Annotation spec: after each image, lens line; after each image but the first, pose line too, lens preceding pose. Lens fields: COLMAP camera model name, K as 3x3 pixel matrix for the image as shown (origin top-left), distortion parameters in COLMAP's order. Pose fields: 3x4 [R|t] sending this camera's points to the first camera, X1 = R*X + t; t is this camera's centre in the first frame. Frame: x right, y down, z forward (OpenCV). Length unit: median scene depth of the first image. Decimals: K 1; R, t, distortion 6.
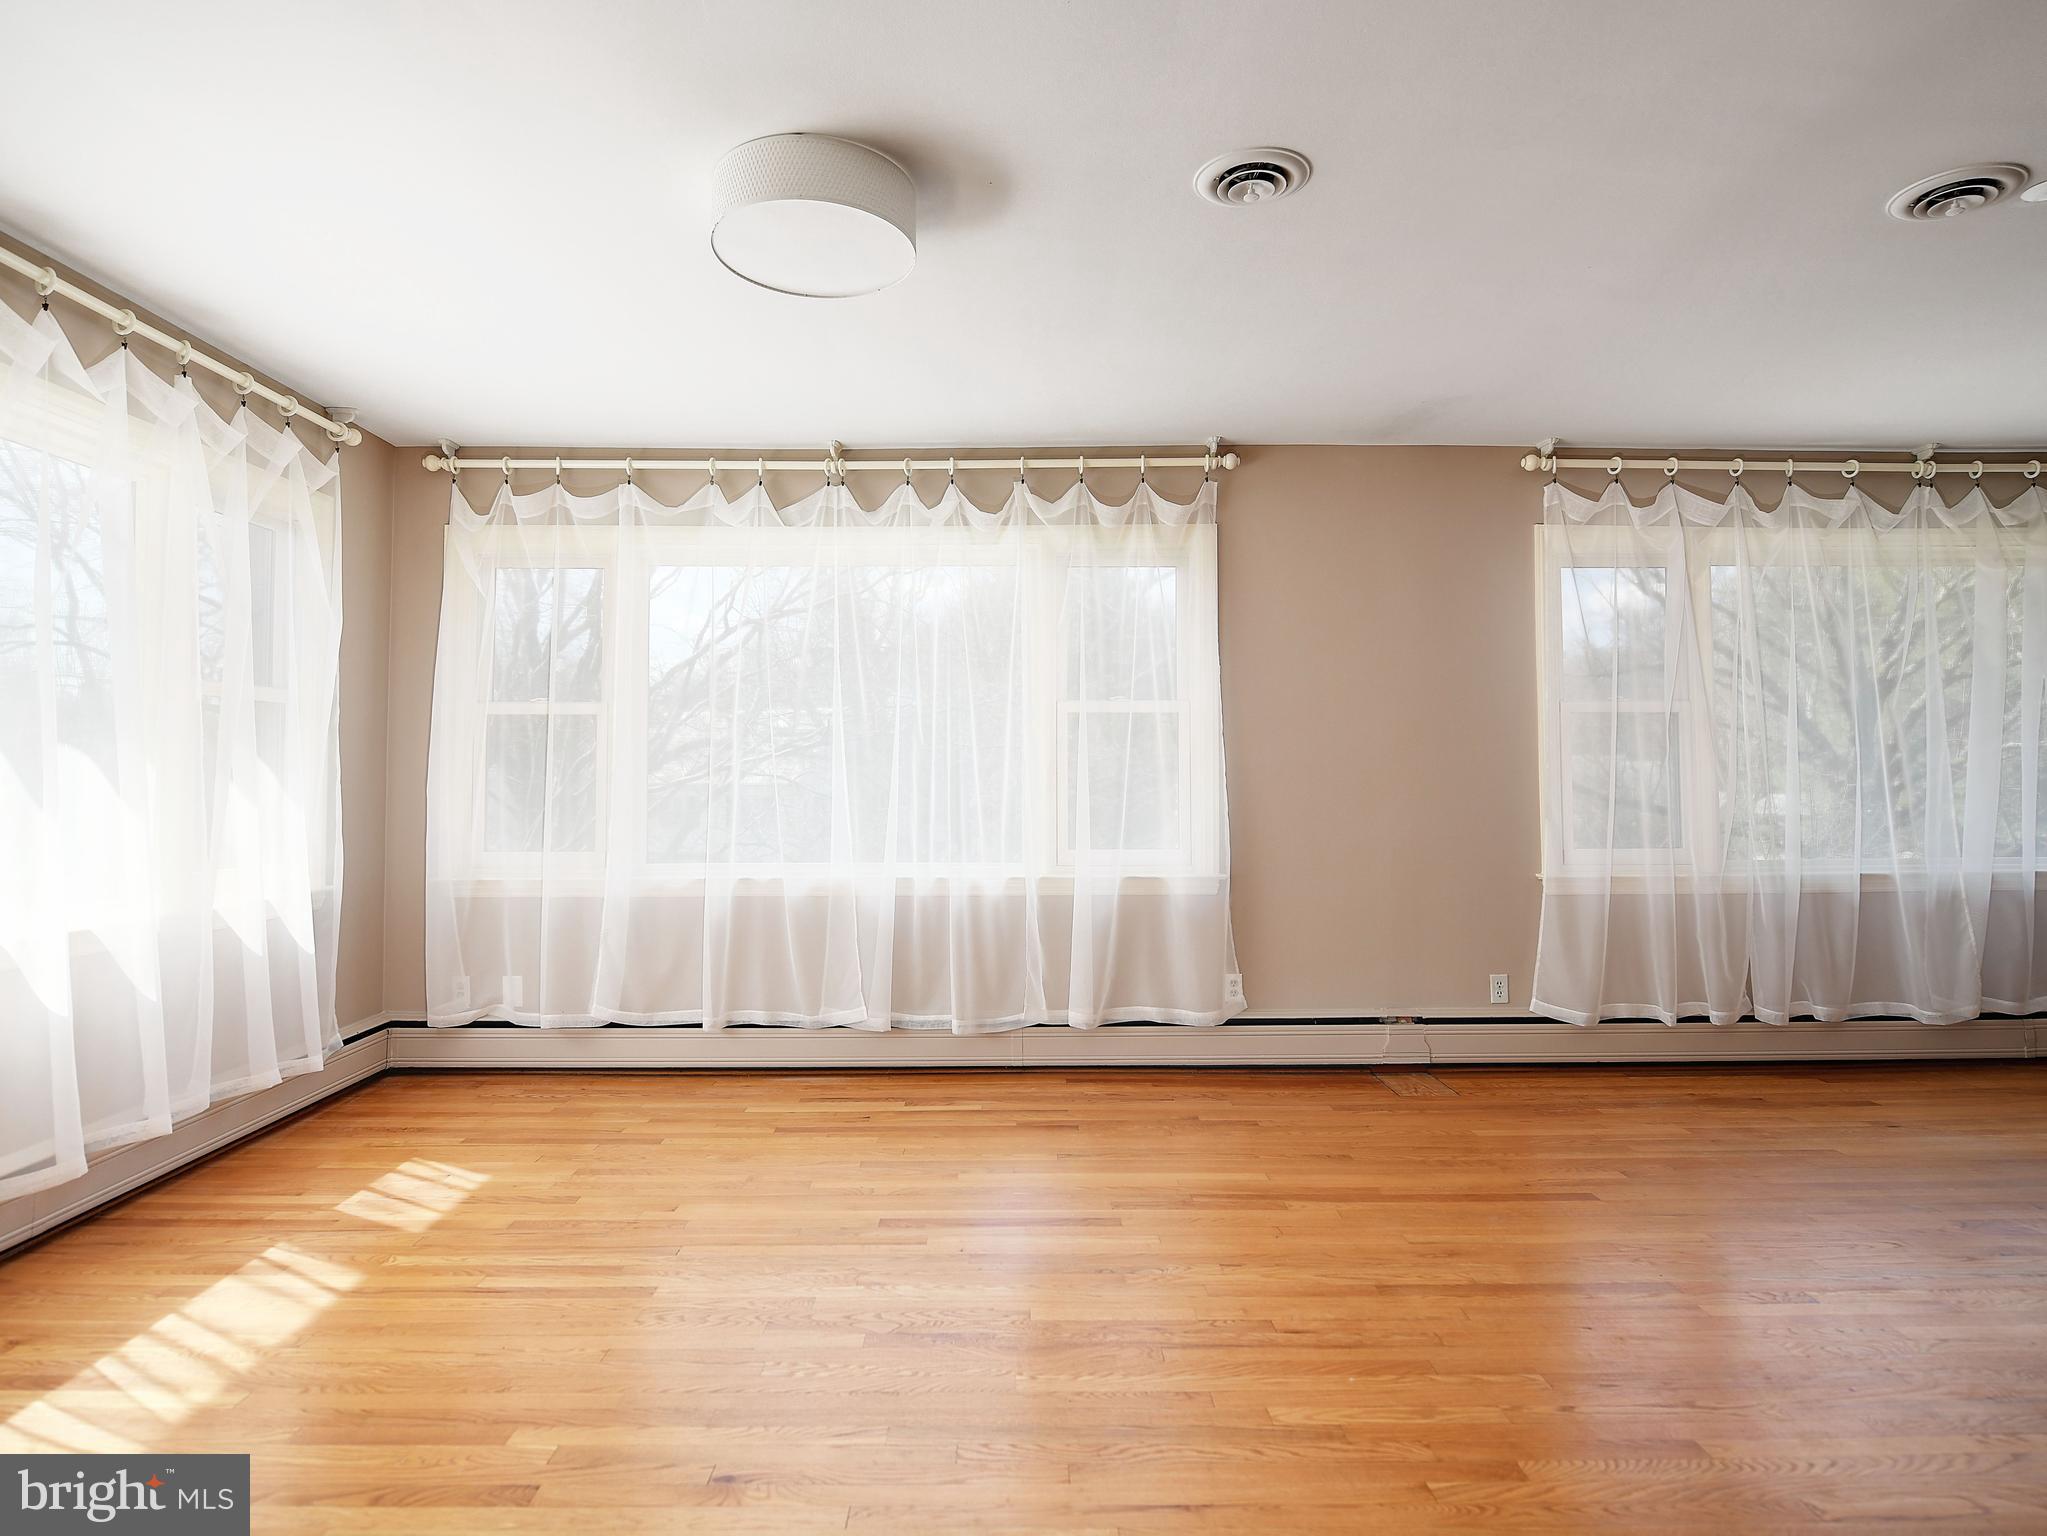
lens RADIAL K [[1104.6, 0, 1032.2], [0, 1104.6, 740.1], [0, 0, 1]] dist [-0.011586, 0.000477]
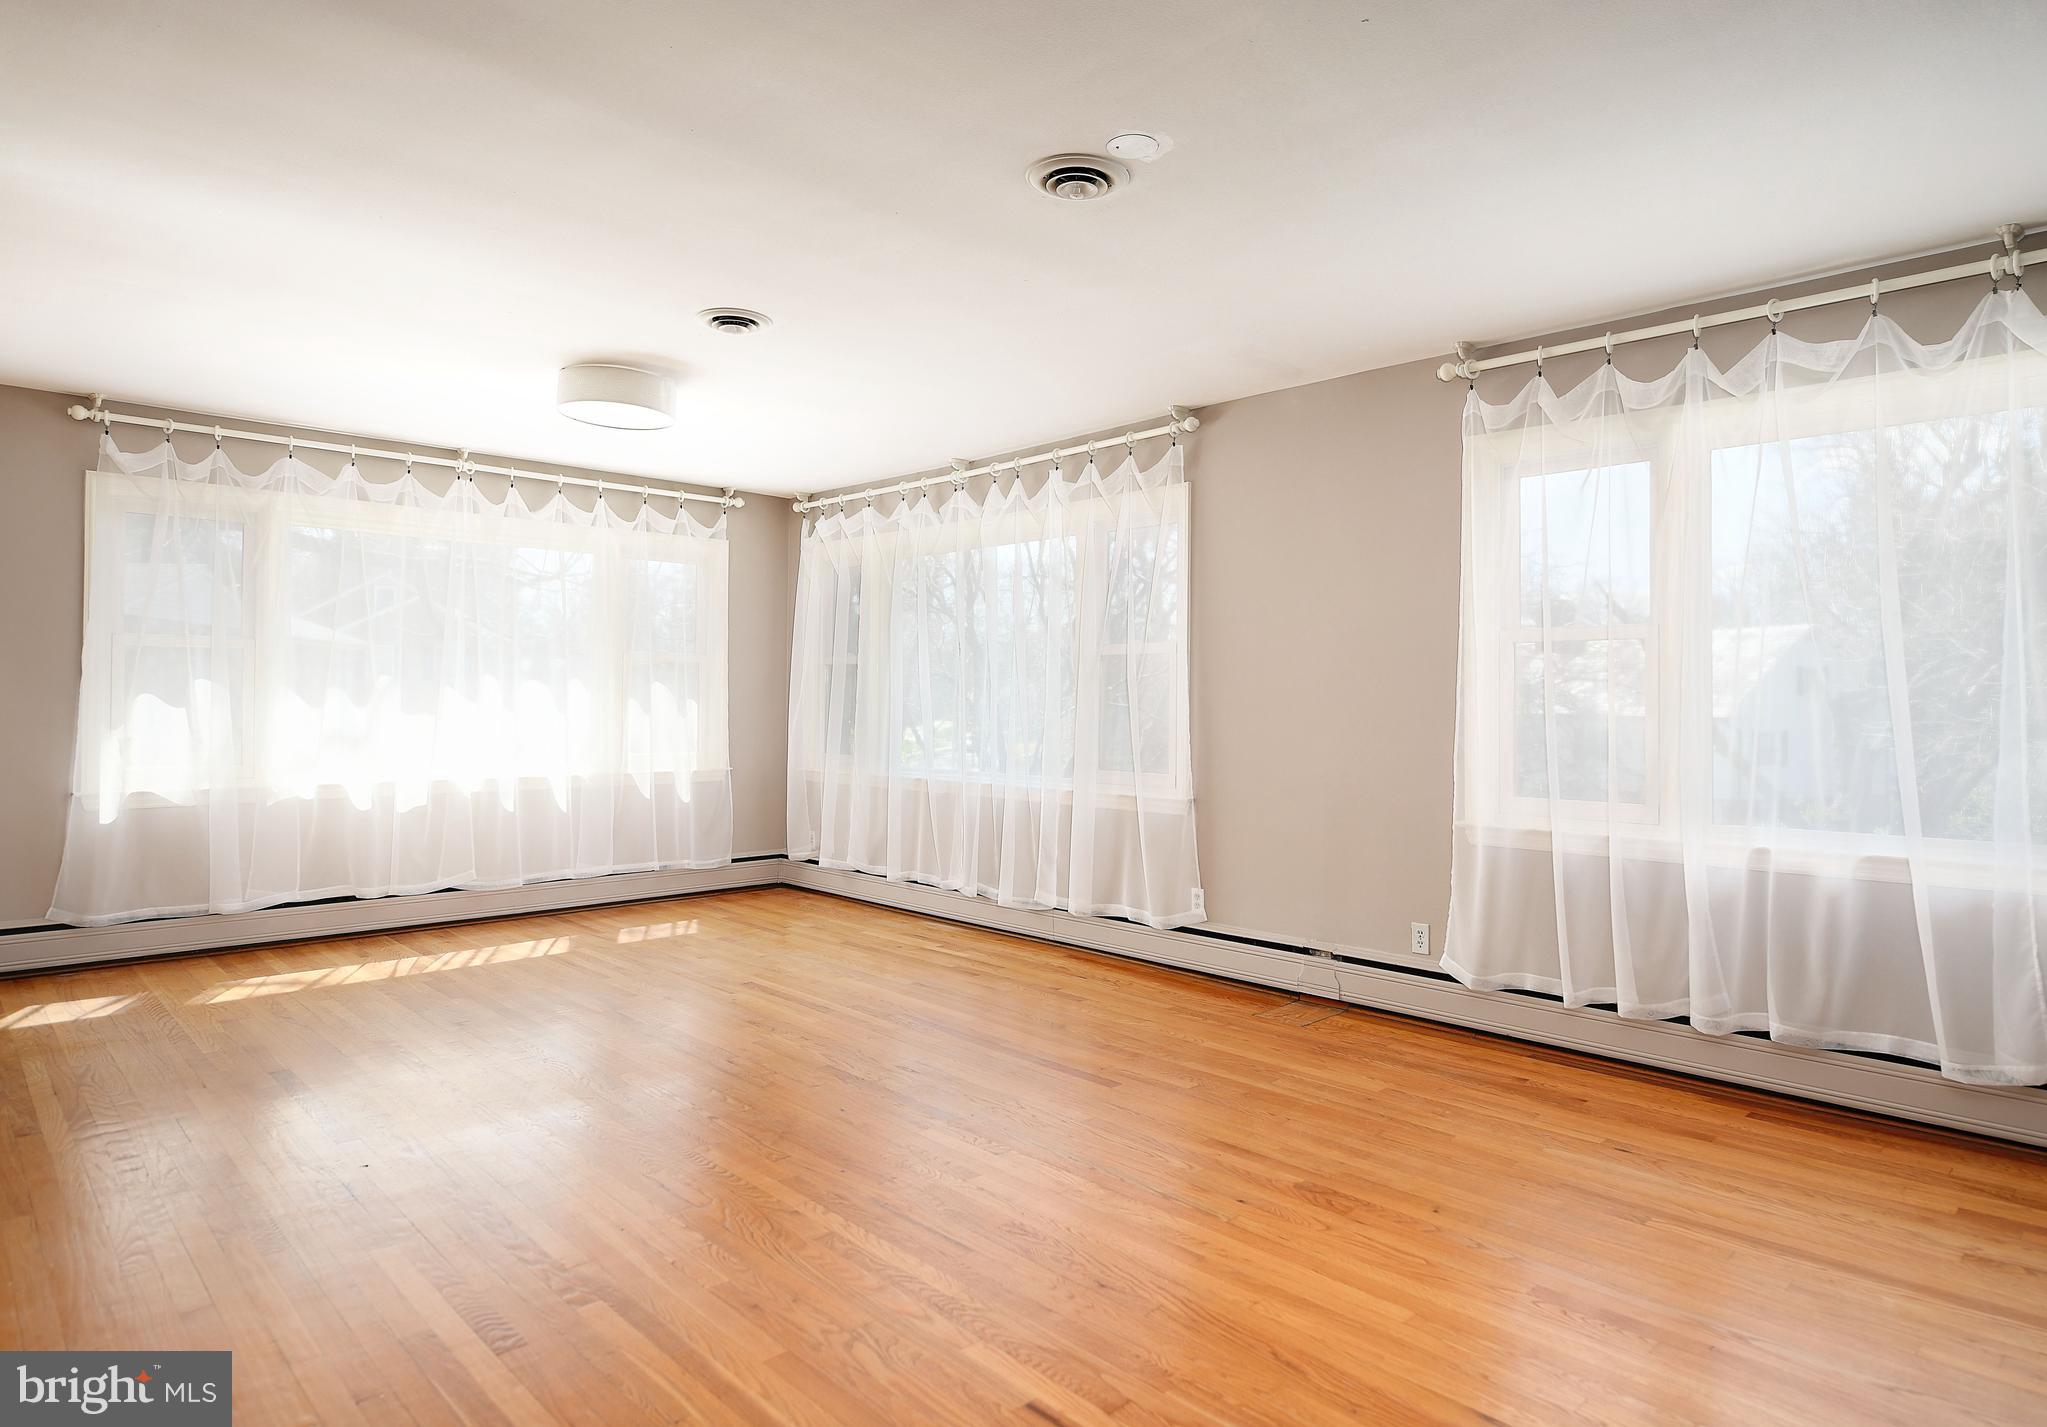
lens RADIAL K [[1175.6, 0, 1033.1], [0, 1175.6, 666.0], [0, 0, 1]] dist [-0.005615, -0.001060]
pose [[0.693642, -0.016092, -0.720140, 0.935152], [0.022853, 0.999739, -0.000328, -0.014392], [0.719958, -0.016230, 0.693828, 0.069598]]
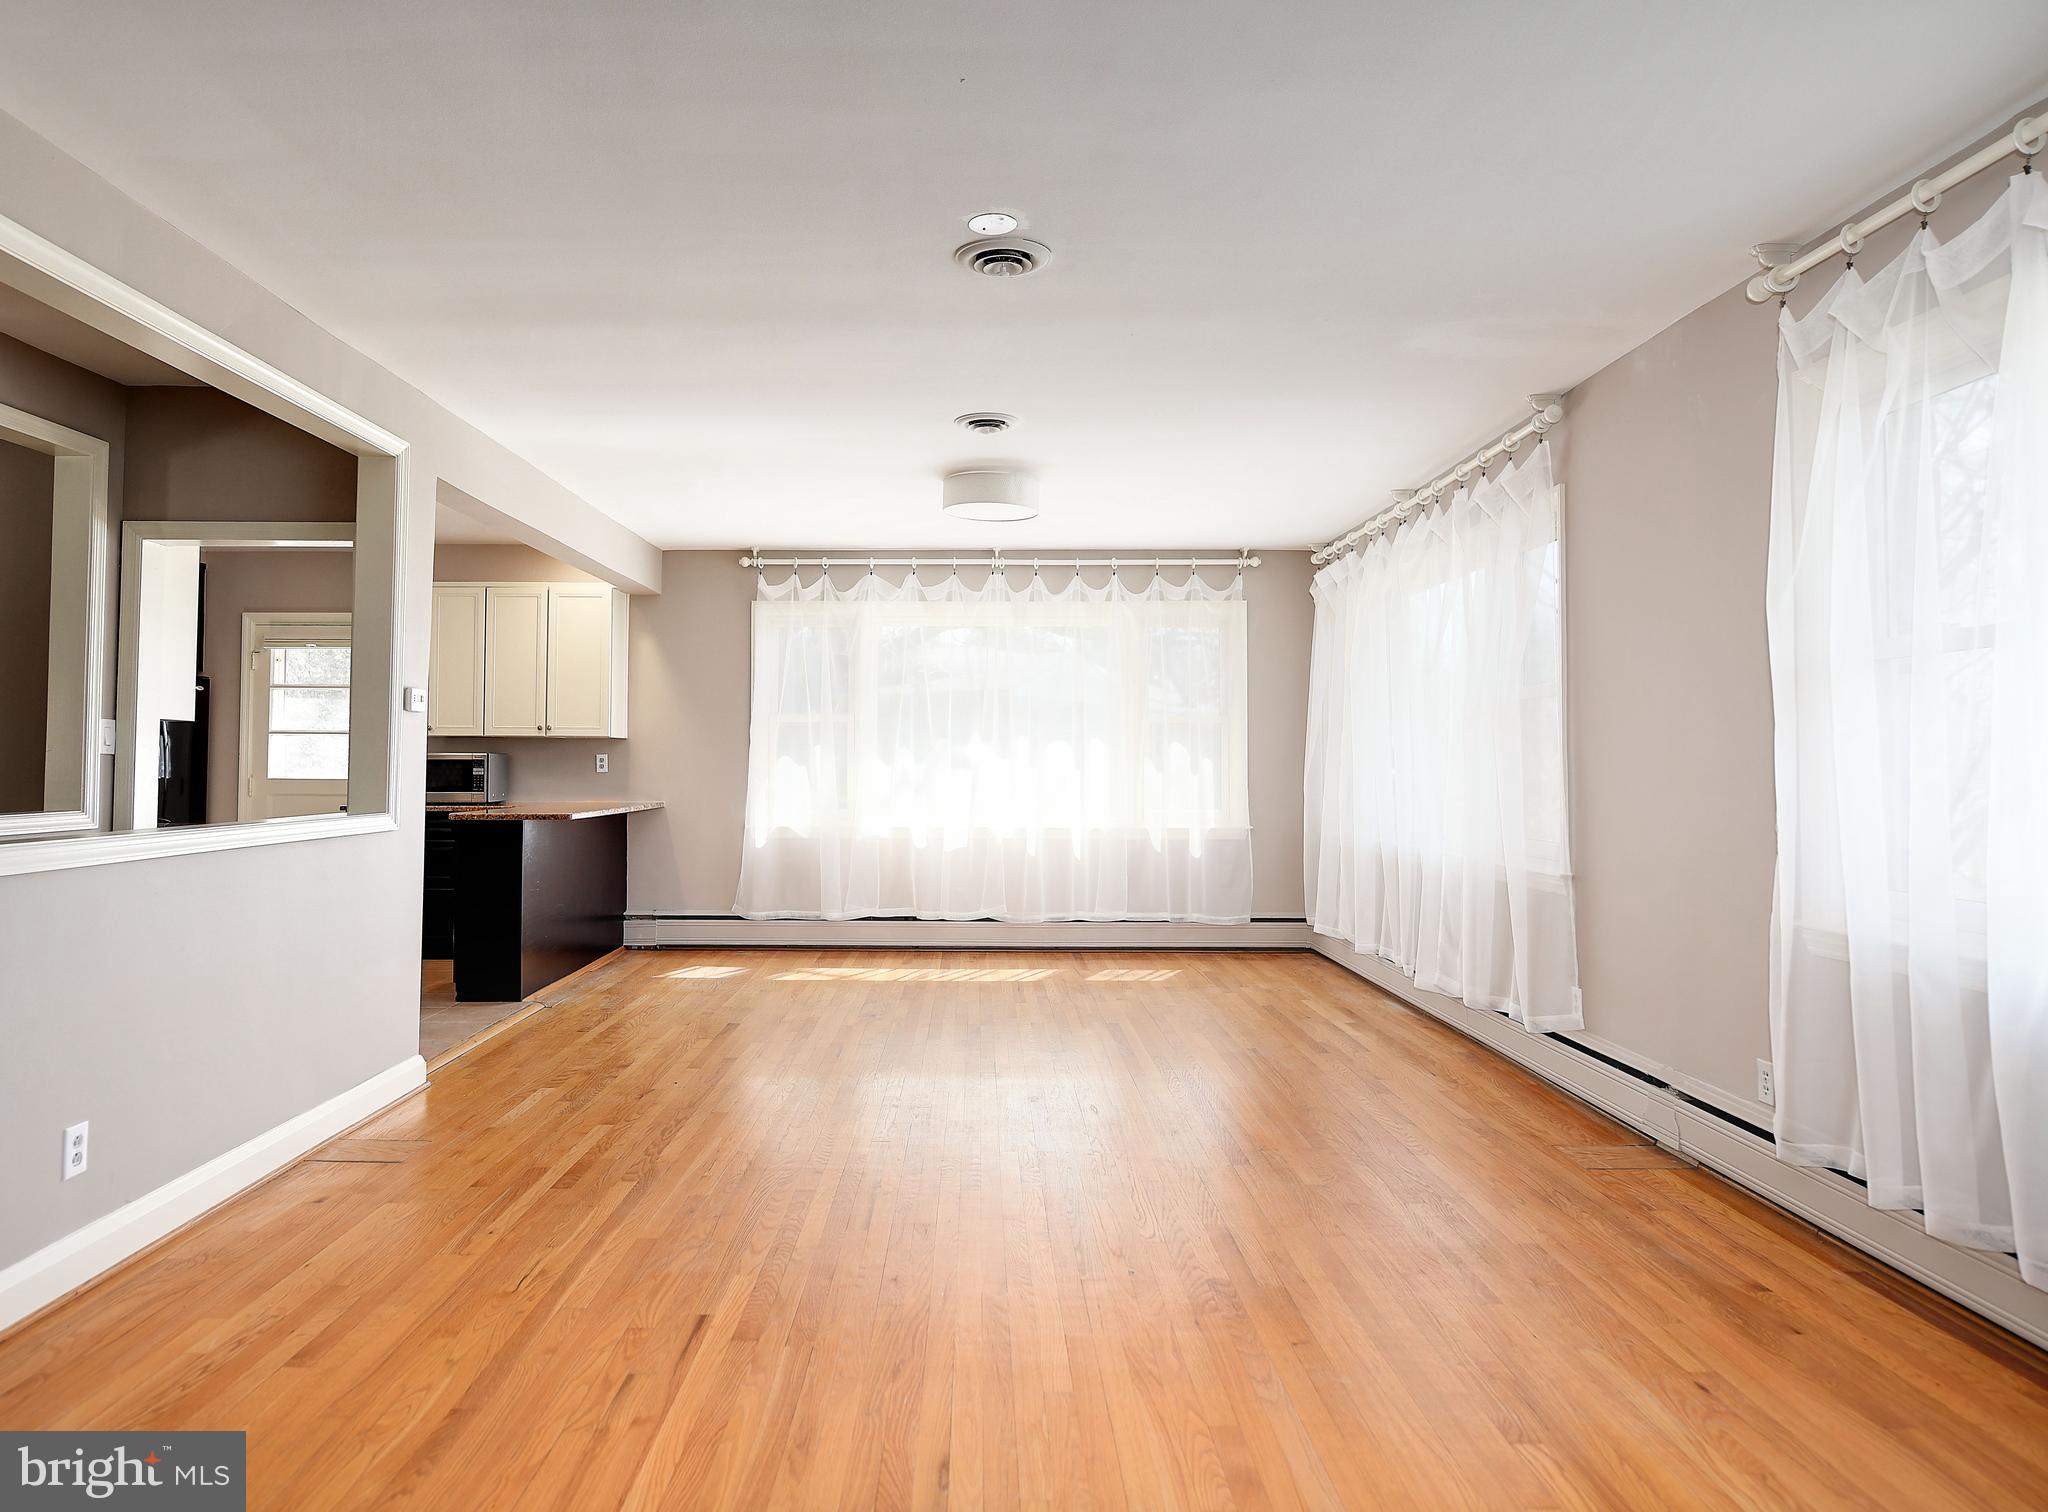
lens RADIAL K [[1245.0, 0, 957.3], [0, 1245.0, 712.7], [0, 0, 1]] dist [-0.000056, -0.001475]
pose [[-0.019269, -0.039269, -0.999043, 1.219842], [0.040431, 0.998380, -0.040022, 0.011748], [0.998997, -0.041163, -0.017650, 0.539757]]
